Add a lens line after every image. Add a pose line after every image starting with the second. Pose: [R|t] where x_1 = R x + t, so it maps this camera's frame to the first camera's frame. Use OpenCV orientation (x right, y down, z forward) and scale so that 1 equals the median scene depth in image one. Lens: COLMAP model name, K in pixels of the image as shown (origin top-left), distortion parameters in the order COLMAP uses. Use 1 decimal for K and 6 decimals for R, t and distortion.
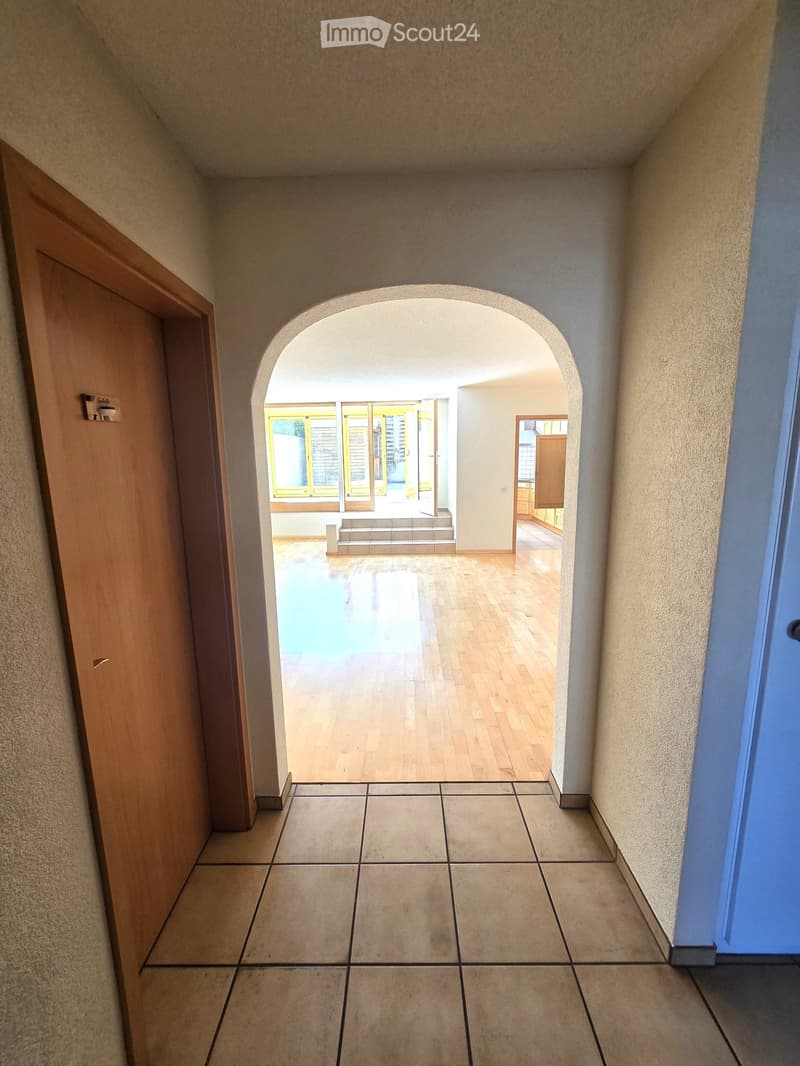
lens RADIAL K [[441.0, 0, 400.0], [0, 441.0, 533.0], [0, 0, 1]] dist [0.001158, 0.000070]
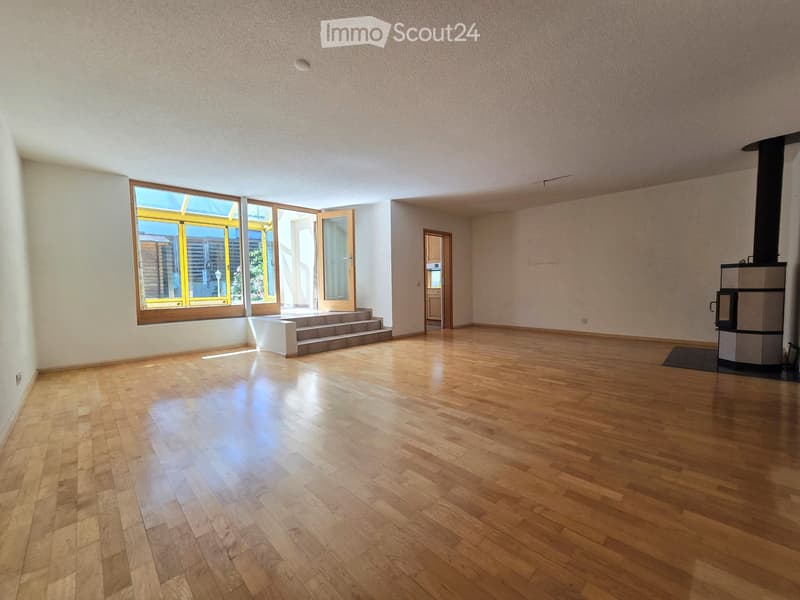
lens RADIAL K [[331.0, 0, 400.0], [0, 331.0, 300.0], [0, 0, 1]] dist [0.001158, 0.000070]
pose [[0.712986, -0.032509, 0.700424, -0.463554], [0.129139, 0.987925, -0.085602, 0.021108], [-0.689183, 0.151485, 0.708575, 0.353212]]
